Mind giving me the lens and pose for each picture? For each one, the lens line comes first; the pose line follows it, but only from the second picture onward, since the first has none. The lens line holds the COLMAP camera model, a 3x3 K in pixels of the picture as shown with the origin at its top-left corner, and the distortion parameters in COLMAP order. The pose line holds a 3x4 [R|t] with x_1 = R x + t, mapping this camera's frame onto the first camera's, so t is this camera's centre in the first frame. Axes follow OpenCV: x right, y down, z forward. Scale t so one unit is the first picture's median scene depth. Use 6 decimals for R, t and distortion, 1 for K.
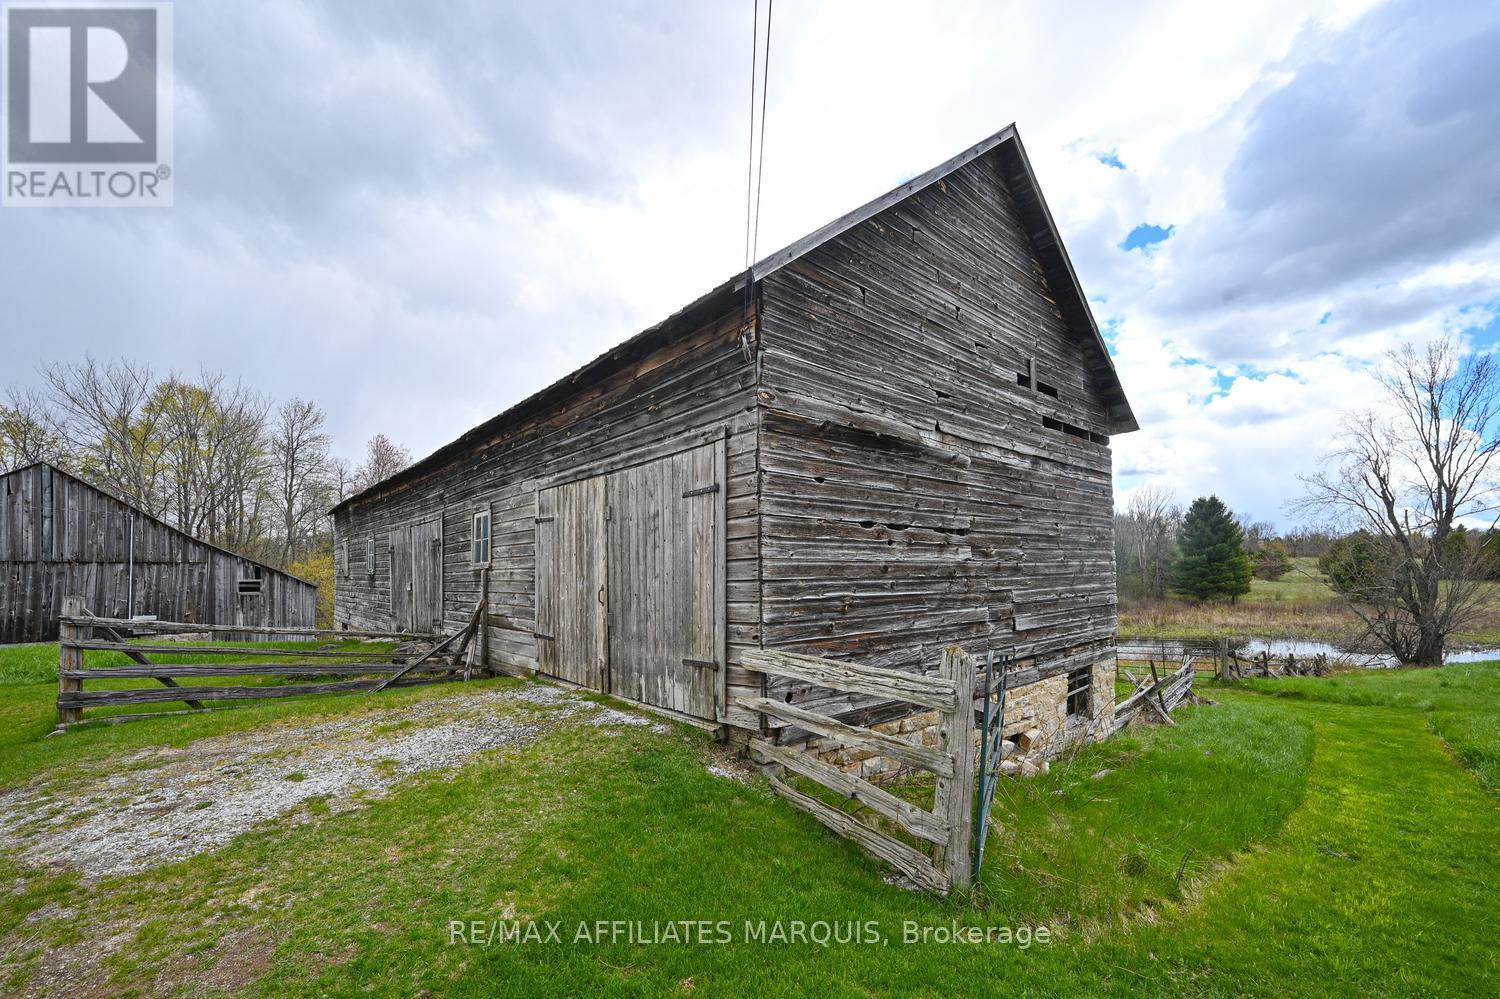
lens RADIAL K [[668.3, 0, 708.0], [0, 668.3, 498.8], [0, 0, 1]] dist [-0.003959, 0.000591]
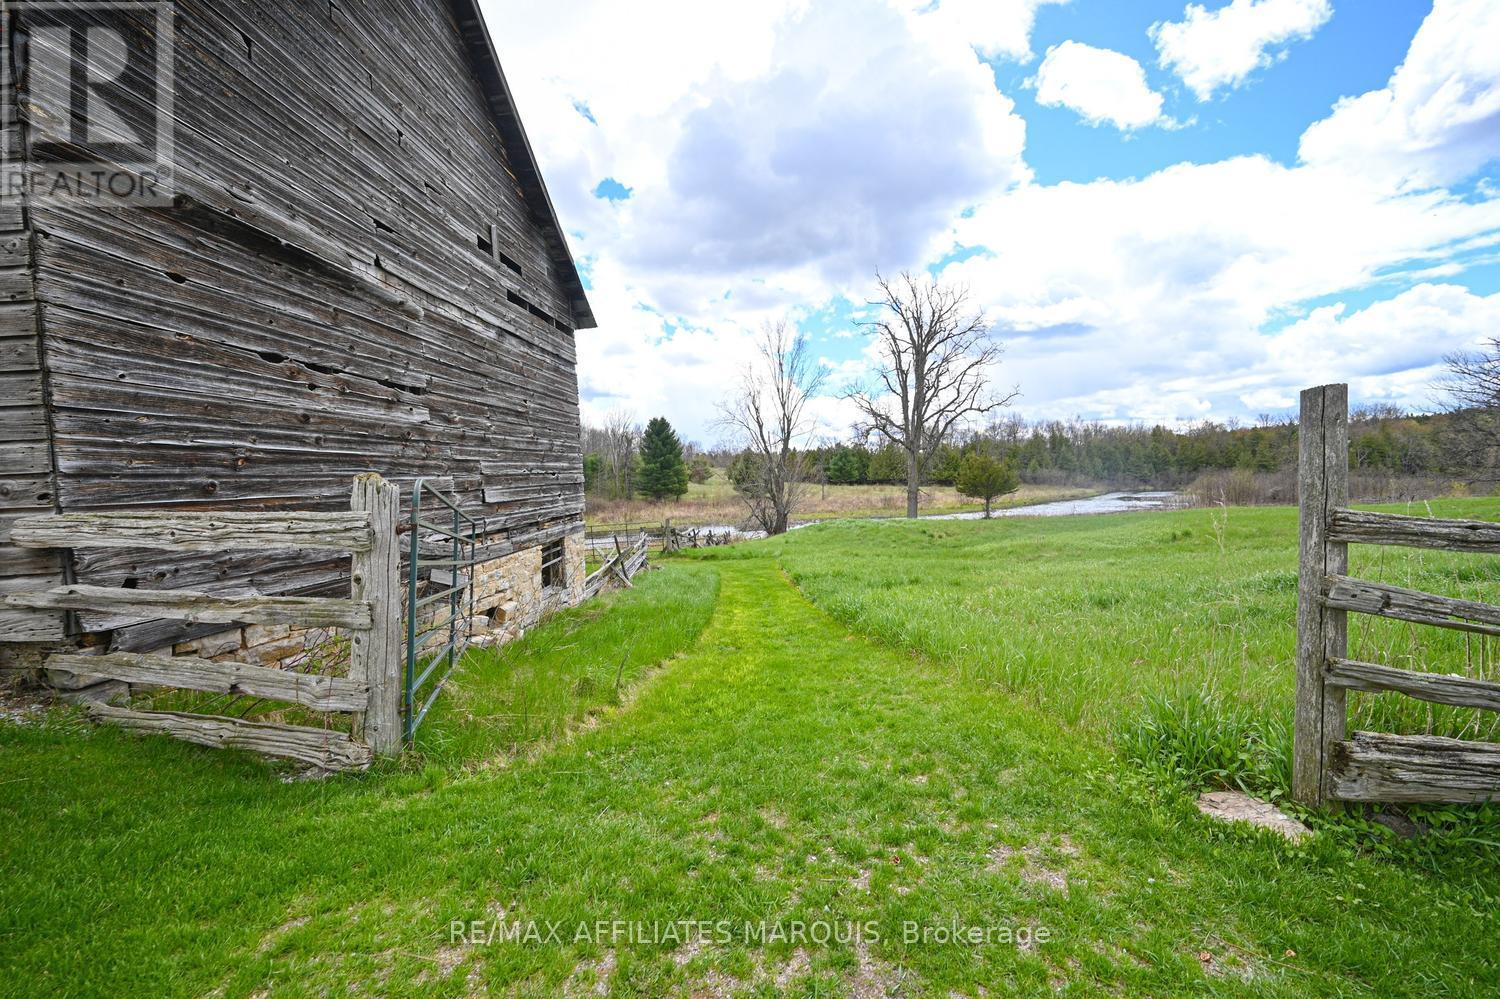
lens RADIAL K [[584.7, 0, 752.2], [0, 584.7, 494.0], [0, 0, 1]] dist [-0.001814, 0.000287]
pose [[0.723392, -0.029765, 0.689795, 0.157946], [0.012007, 0.999462, 0.030535, 0.173747], [-0.690333, -0.013806, 0.723360, 0.102003]]
